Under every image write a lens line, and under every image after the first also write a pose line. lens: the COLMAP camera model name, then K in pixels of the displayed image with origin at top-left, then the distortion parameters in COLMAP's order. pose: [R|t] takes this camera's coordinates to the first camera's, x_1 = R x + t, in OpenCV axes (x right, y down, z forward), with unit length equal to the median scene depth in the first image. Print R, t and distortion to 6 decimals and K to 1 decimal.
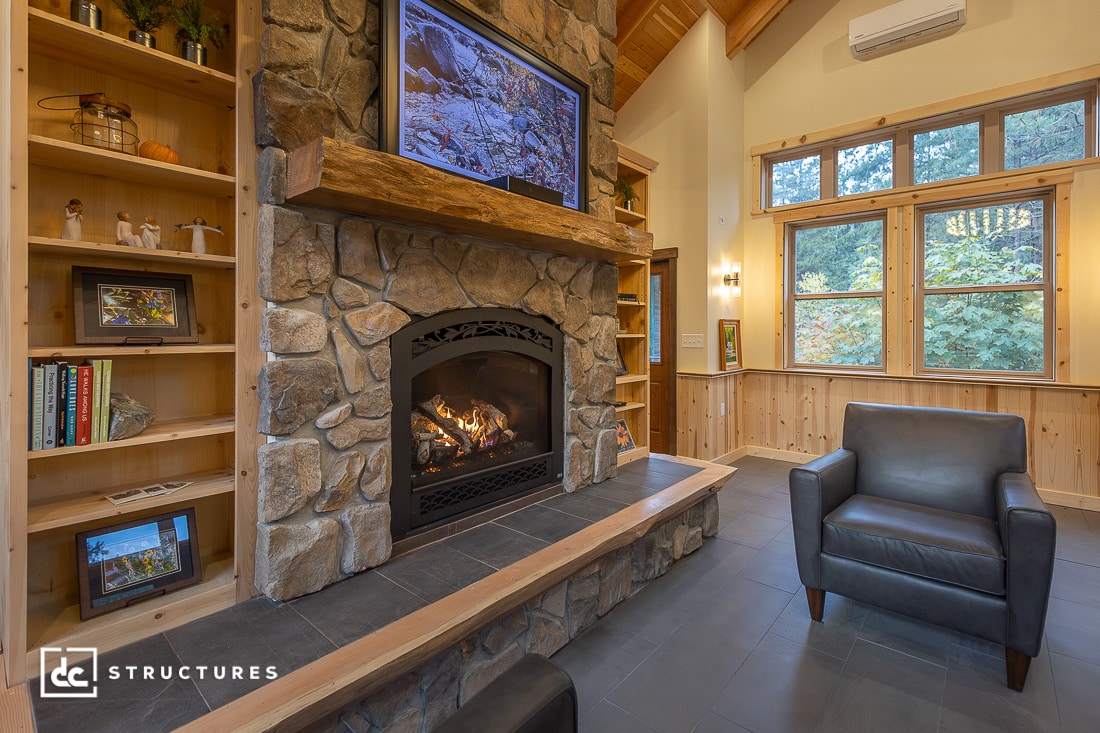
lens RADIAL K [[496.0, 0, 547.7], [0, 496.0, 334.1], [0, 0, 1]] dist [0.007674, -0.004047]
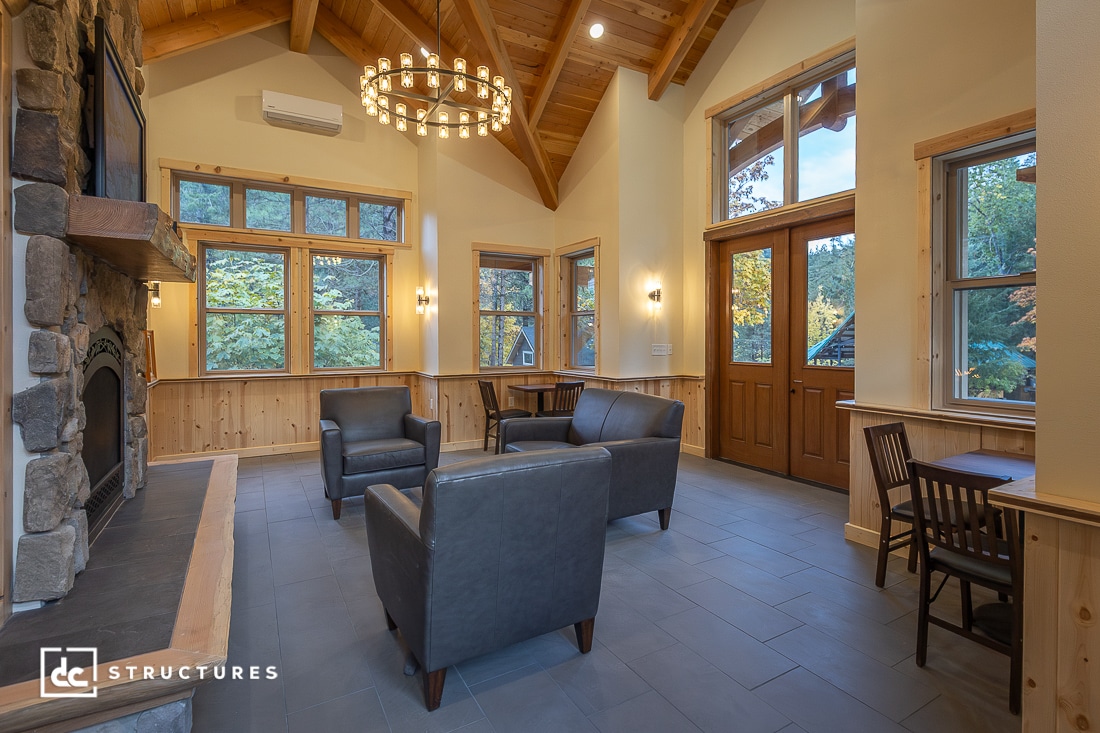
lens RADIAL K [[553.5, 0, 596.1], [0, 553.5, 342.2], [0, 0, 1]] dist [0.004402, -0.001373]
pose [[0.272589, -0.009779, 0.962081, -0.978020], [0.004584, 0.999950, 0.008865, -0.024605], [-0.962120, 0.001994, 0.272620, -0.330970]]
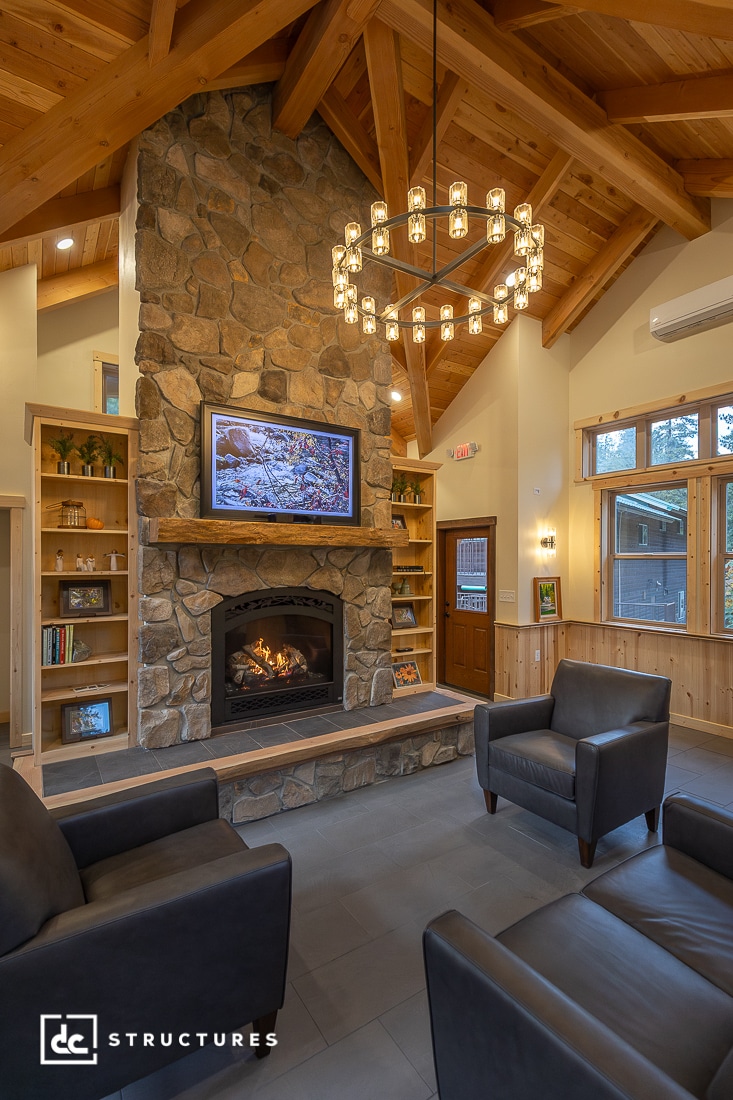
lens RADIAL K [[496.0, 0, 356.4], [0, 496.0, 564.0], [0, 0, 1]] dist [0.007674, -0.004047]
pose [[0.964751, 0.002304, -0.263153, 0.533738], [-0.001687, 0.999995, 0.002573, -0.134533], [0.263158, -0.002038, 0.964751, -0.461186]]
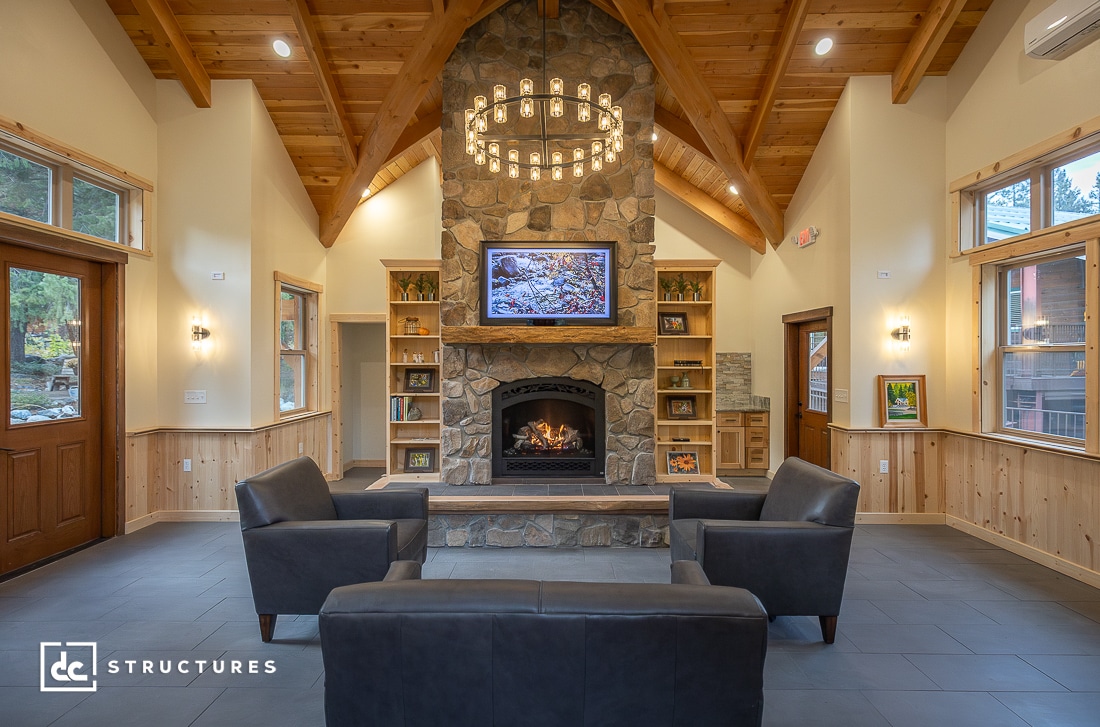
lens RADIAL K [[496.0, 0, 551.7], [0, 496.0, 364.1], [0, 0, 1]] dist [0.007674, -0.004047]
pose [[0.661409, 0.003934, -0.750015, 1.399204], [-0.003172, 0.999992, 0.002448, -0.110971], [0.750018, 0.000760, 0.661417, -0.303356]]
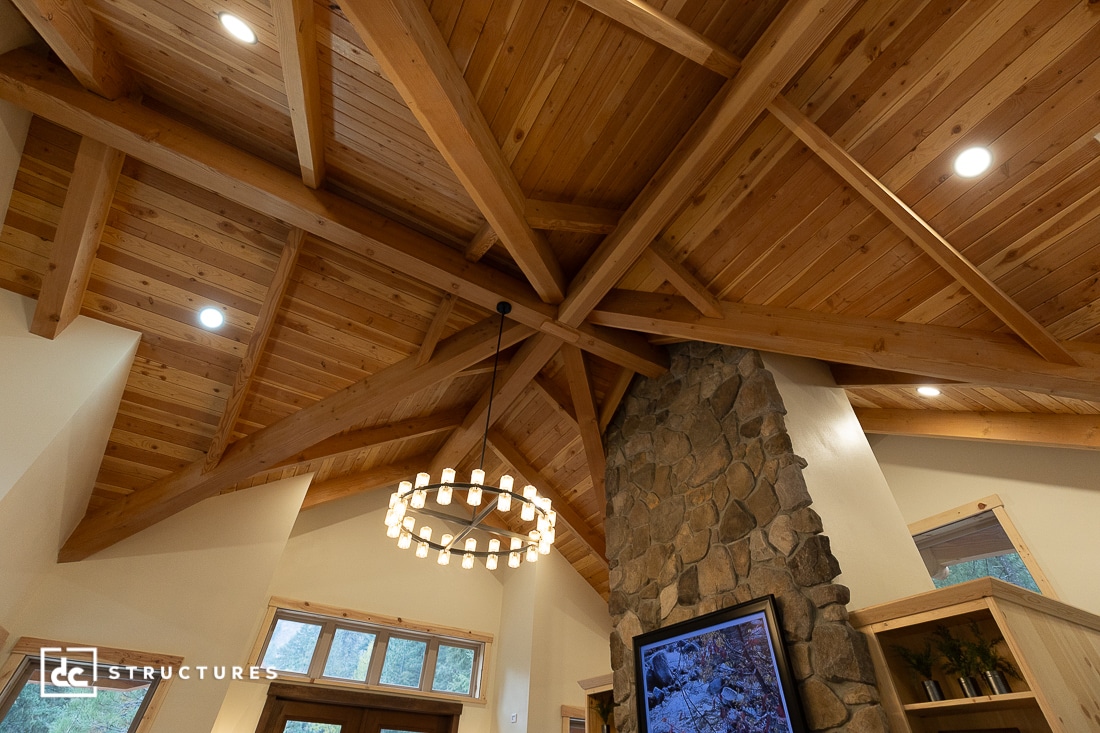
lens RADIAL K [[496.0, 0, 547.7], [0, 496.0, 356.9], [0, 0, 1]] dist [0.007674, -0.004047]
pose [[-0.318010, -0.643696, -0.696079, 1.477852], [-0.042911, 0.743212, -0.667678, -0.193235], [0.947116, -0.182459, -0.263970, 1.099378]]
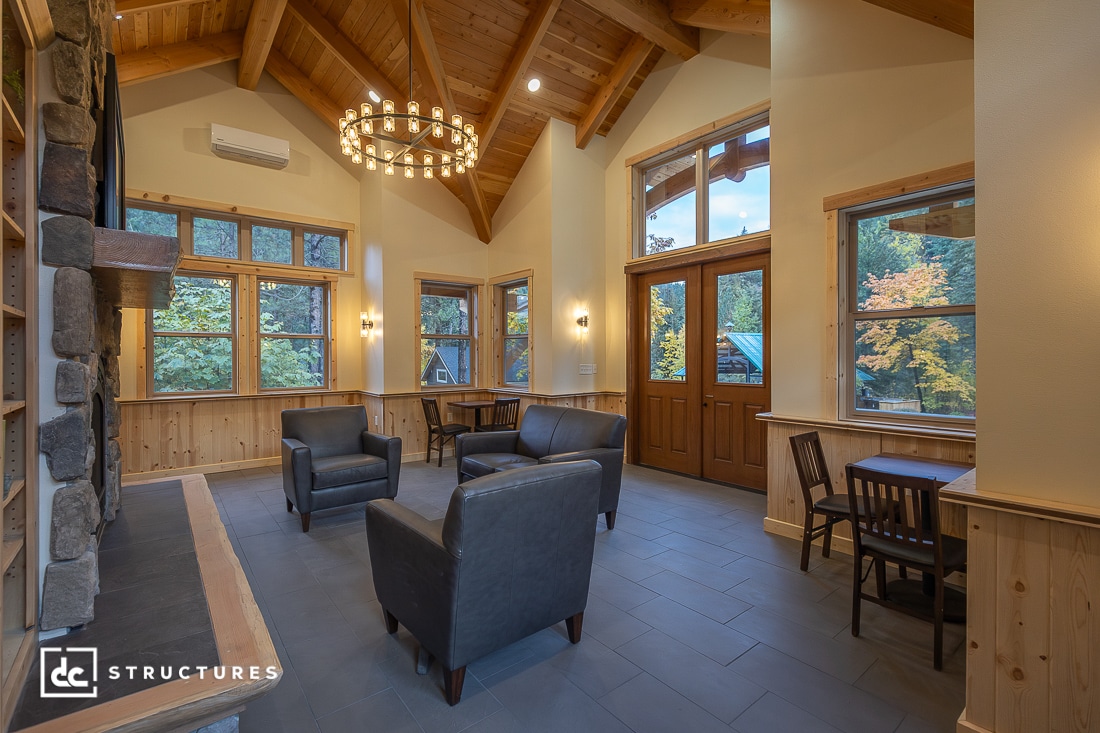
lens RADIAL K [[496.0, 0, 550.5], [0, 496.0, 358.6], [0, 0, 1]] dist [0.007674, -0.004047]
pose [[0.167404, -0.007730, 0.985858, -1.028753], [0.007788, 0.999948, 0.006518, -0.041373], [-0.985858, 0.006586, 0.167456, -0.152412]]
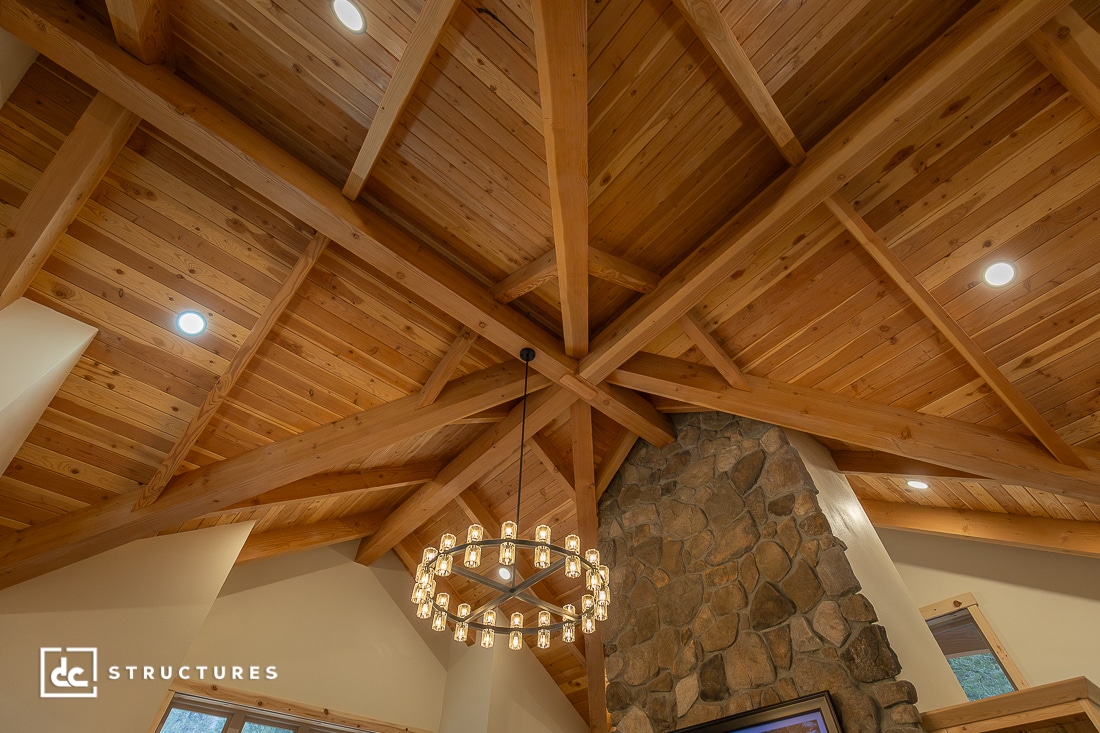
lens RADIAL K [[496.0, 0, 548.0], [0, 496.0, 356.9], [0, 0, 1]] dist [0.007674, -0.004047]
pose [[-0.132865, -0.761939, -0.633873, 1.454735], [-0.011889, 0.640723, -0.767680, -0.209202], [0.991063, -0.094462, -0.094188, 0.746471]]
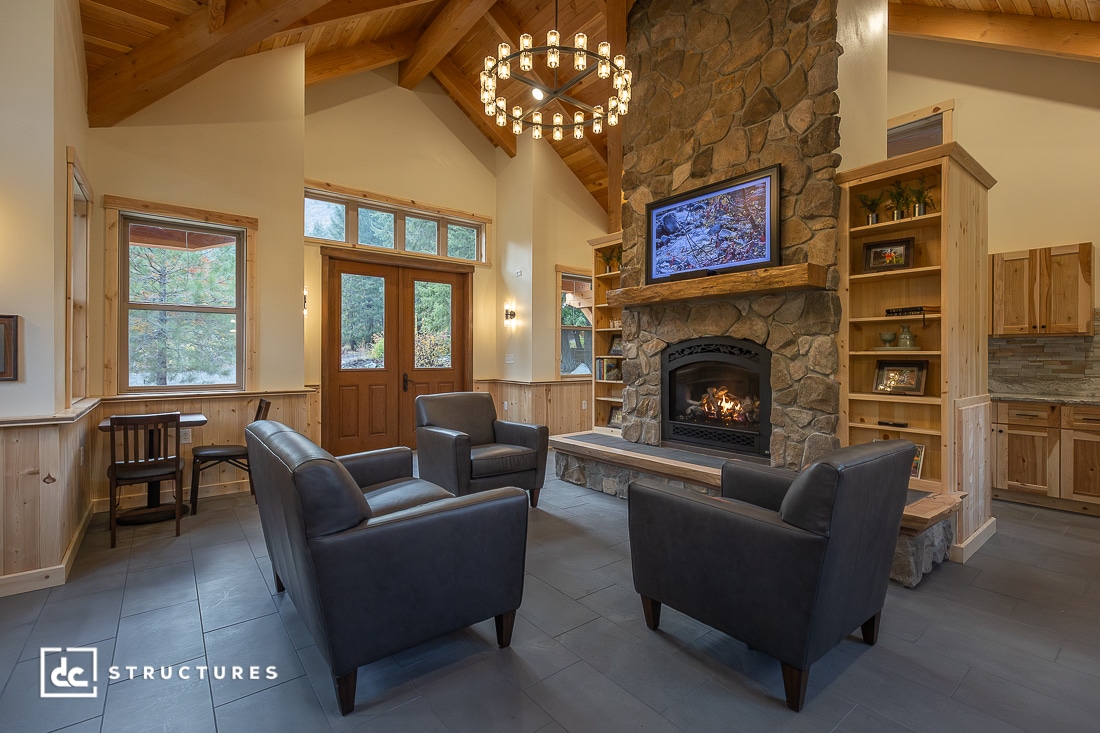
lens RADIAL K [[496.0, 0, 556.3], [0, 496.0, 357.7], [0, 0, 1]] dist [0.007674, -0.004047]
pose [[-0.166030, 0.000736, -0.986120, 1.762138], [-0.007578, 0.999969, 0.002022, 0.022208], [0.986092, 0.007809, -0.166020, 0.759727]]
